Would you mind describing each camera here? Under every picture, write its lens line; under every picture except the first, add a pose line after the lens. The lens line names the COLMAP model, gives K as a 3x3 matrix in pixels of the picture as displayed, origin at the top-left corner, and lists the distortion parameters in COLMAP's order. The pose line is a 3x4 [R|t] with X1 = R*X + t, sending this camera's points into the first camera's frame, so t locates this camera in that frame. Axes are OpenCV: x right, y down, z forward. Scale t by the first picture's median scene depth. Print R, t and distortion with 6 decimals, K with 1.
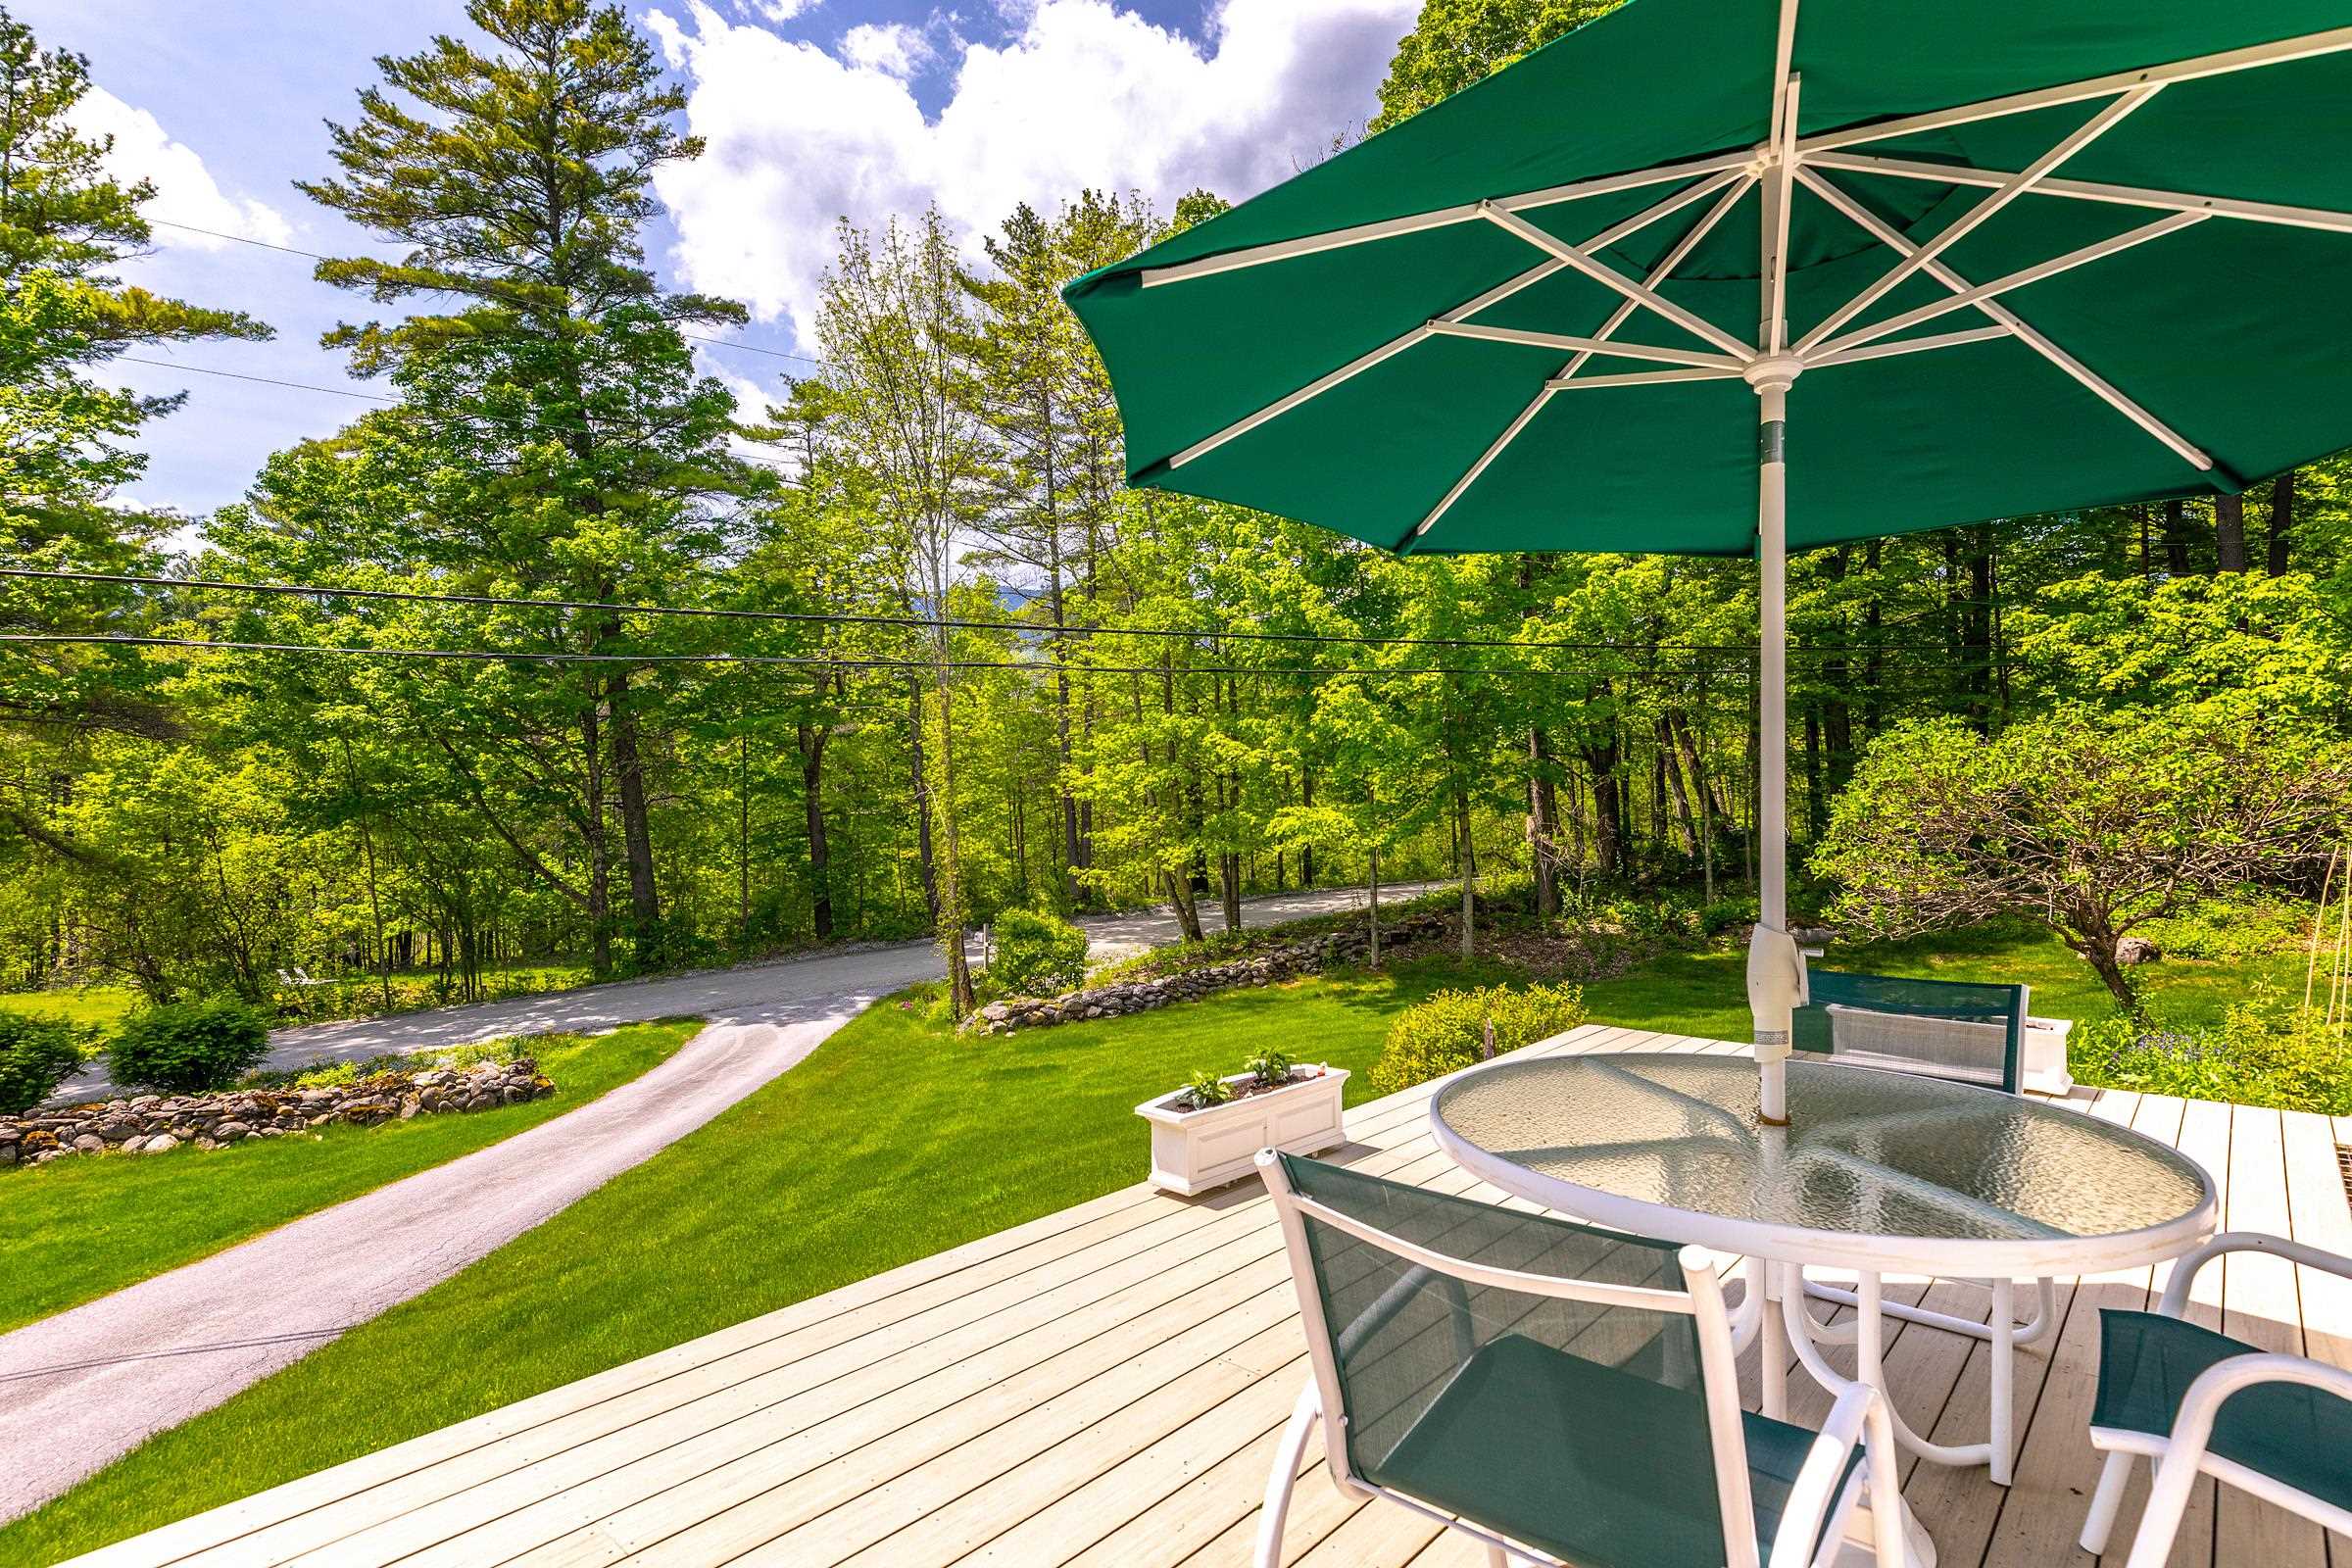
lens RADIAL K [[1221.4, 0, 1178.0], [0, 1221.4, 788.6], [0, 0, 1]] dist [0.001375, 0.000695]
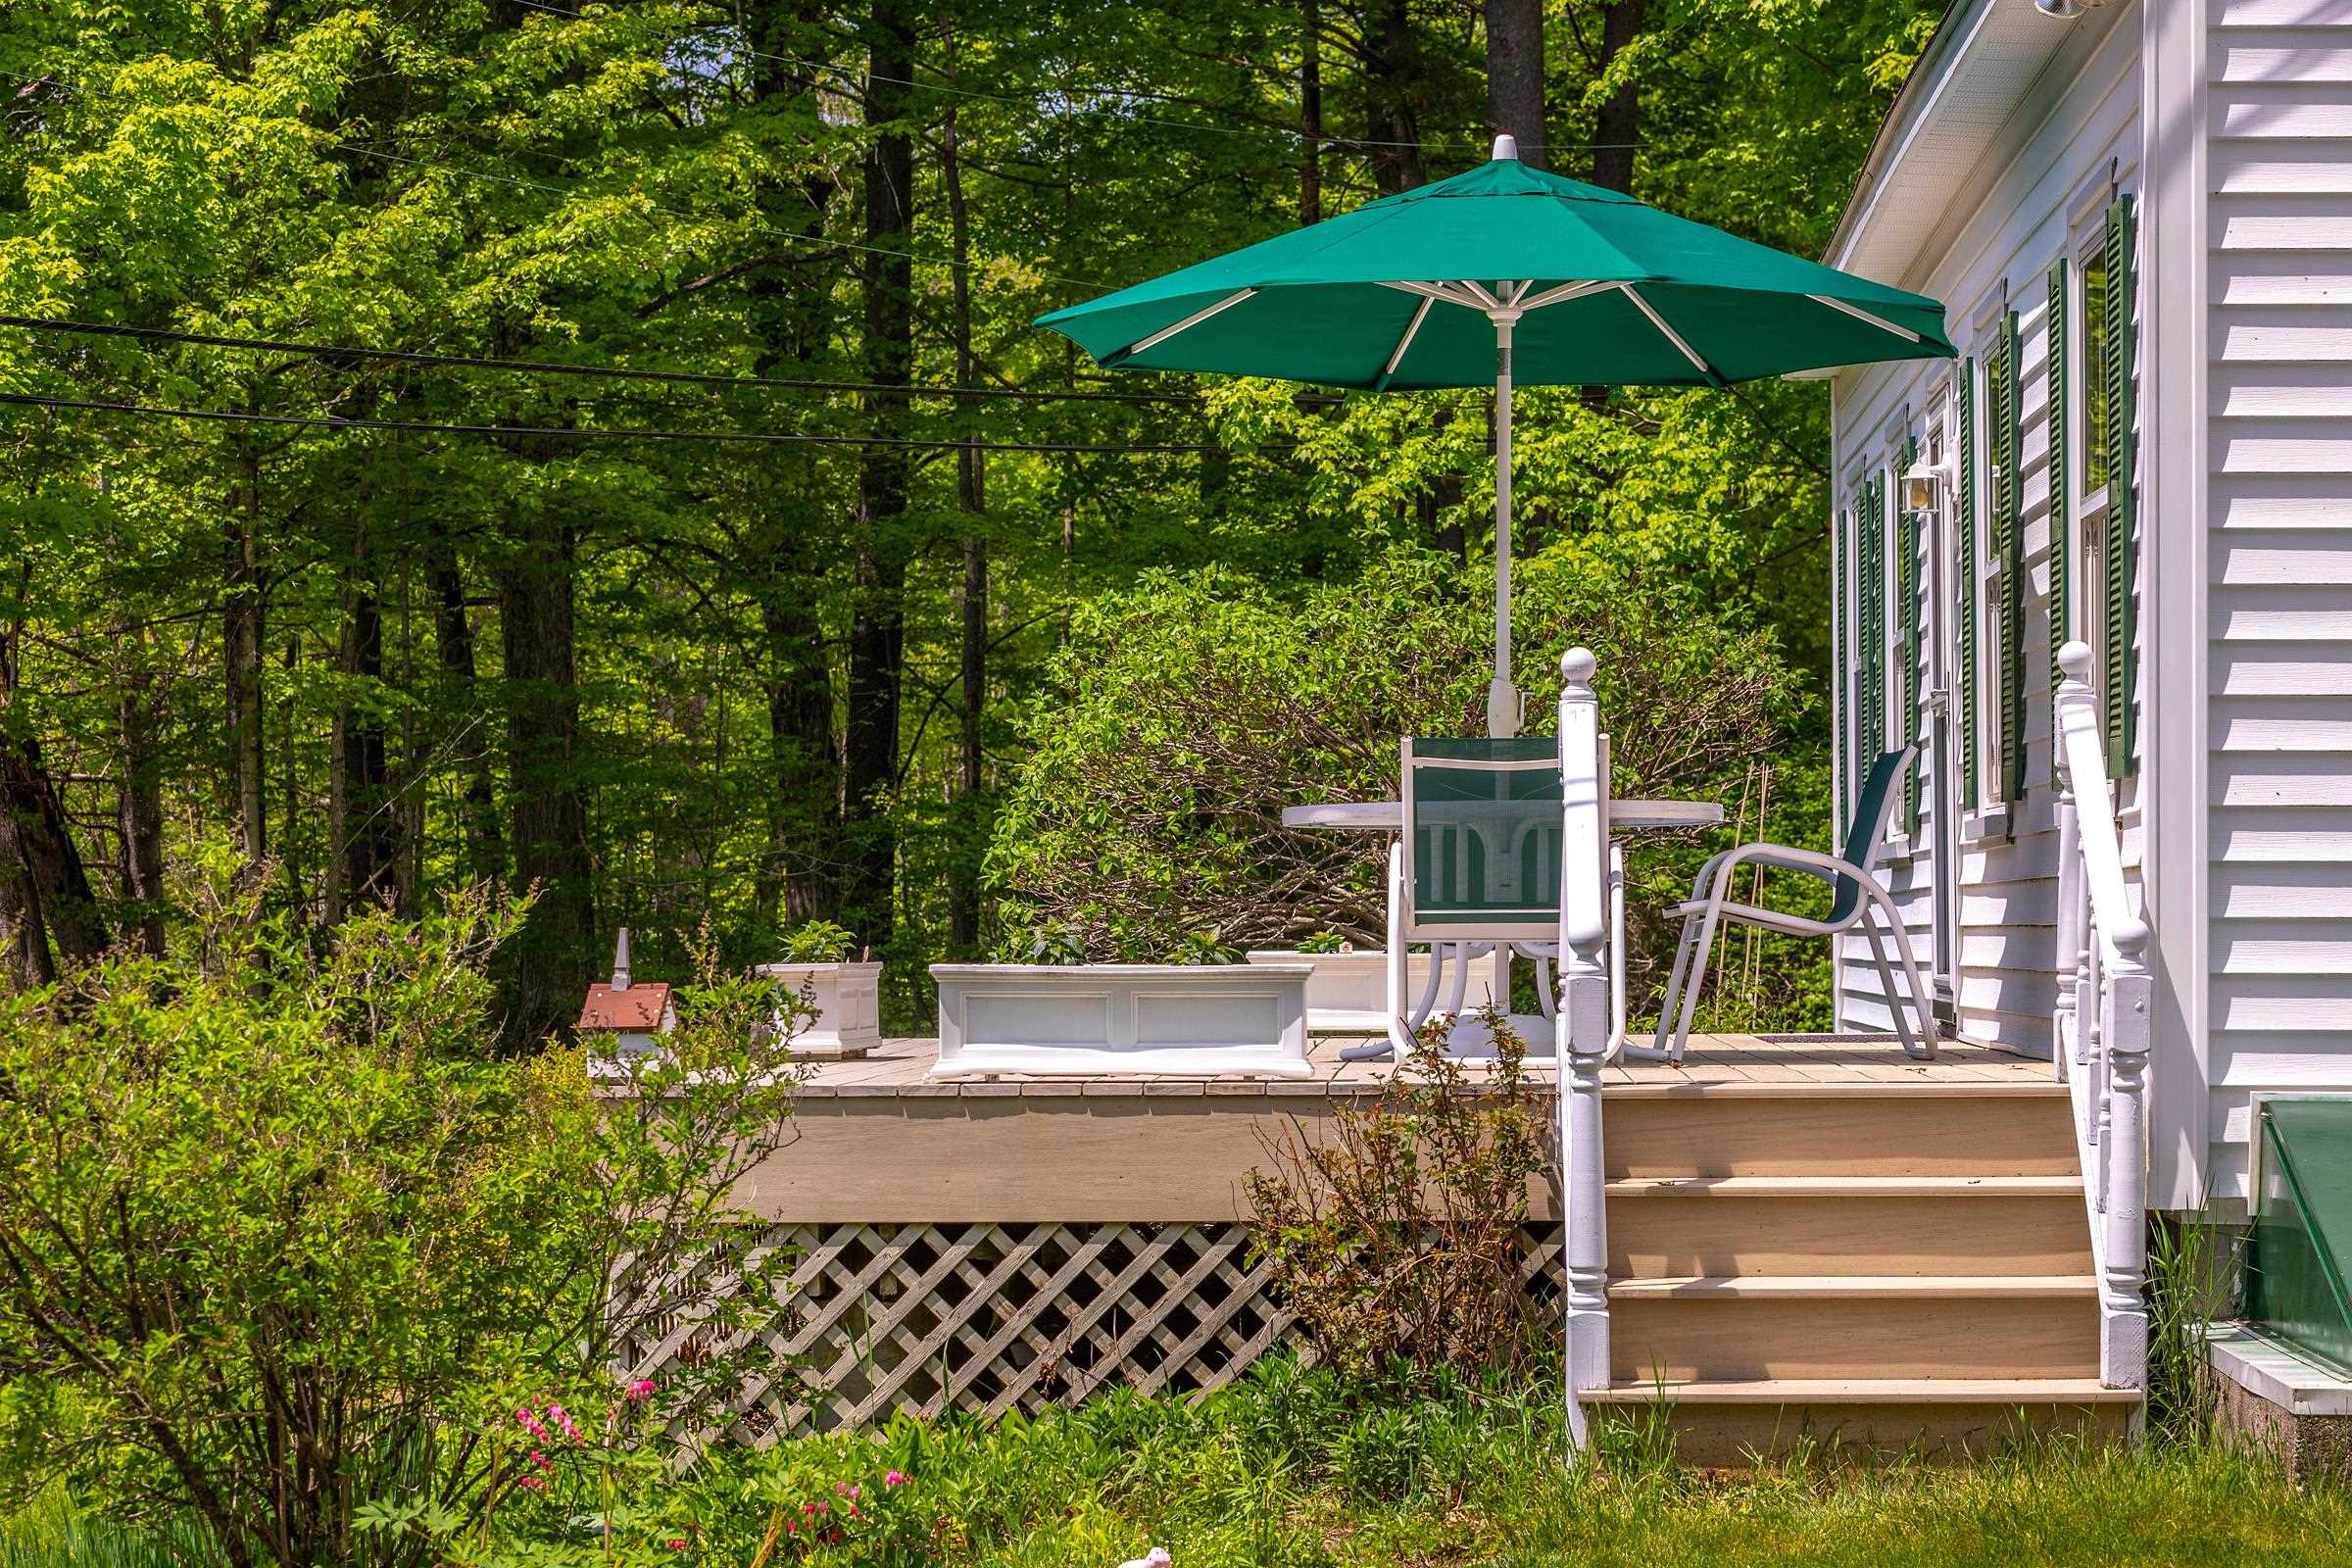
lens RADIAL K [[7321.4, 0, 1176.3], [0, 7321.4, 781.4], [0, 0, 1]] dist [-0.333301, 0.000000]
pose [[0.772066, 0.019594, 0.635240, -1.024530], [-0.004007, 0.999655, -0.025965, 0.085748], [-0.635529, 0.017501, 0.771878, -1.049897]]
